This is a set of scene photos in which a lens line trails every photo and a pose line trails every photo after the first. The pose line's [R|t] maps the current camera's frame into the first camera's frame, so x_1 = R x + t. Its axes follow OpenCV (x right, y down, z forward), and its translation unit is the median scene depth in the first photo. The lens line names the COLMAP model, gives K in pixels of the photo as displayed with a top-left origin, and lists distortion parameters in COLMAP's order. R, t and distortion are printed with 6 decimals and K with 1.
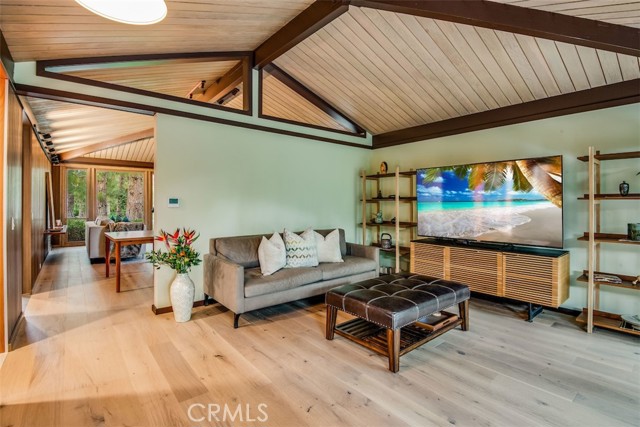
lens RADIAL K [[300.7, 0, 318.7], [0, 300.7, 208.9], [0, 0, 1]] dist [-0.026595, -0.000986]
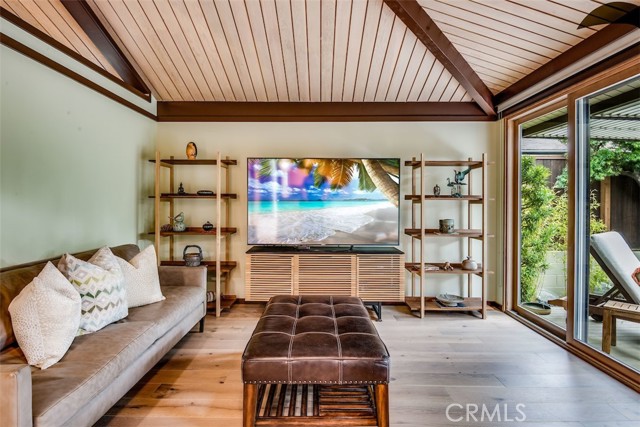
lens RADIAL K [[346.7, 0, 318.0], [0, 346.7, 207.2], [0, 0, 1]] dist [-0.007550, -0.005813]
pose [[0.644229, -0.007131, 0.764799, -0.274883], [0.009214, 0.999956, 0.001562, -0.007366], [-0.764777, 0.006040, 0.644267, 0.346194]]
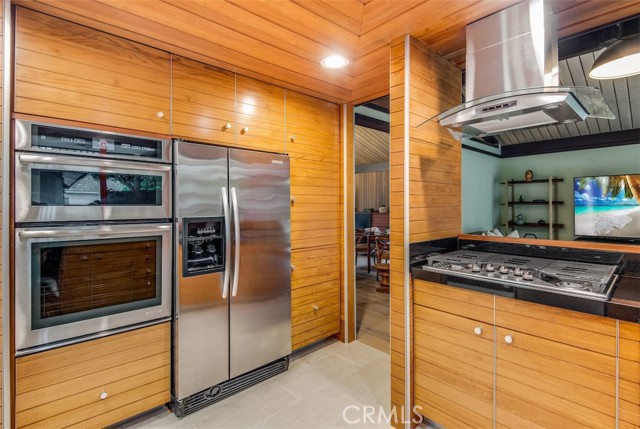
lens RADIAL K [[297.1, 0, 313.3], [0, 297.1, 204.1], [0, 0, 1]] dist [-0.019068, -0.000246]
pose [[0.999925, -0.008115, 0.009165, -0.794701], [0.008274, 0.999815, -0.017373, -0.023358], [-0.009023, 0.017448, 0.999807, -0.118140]]
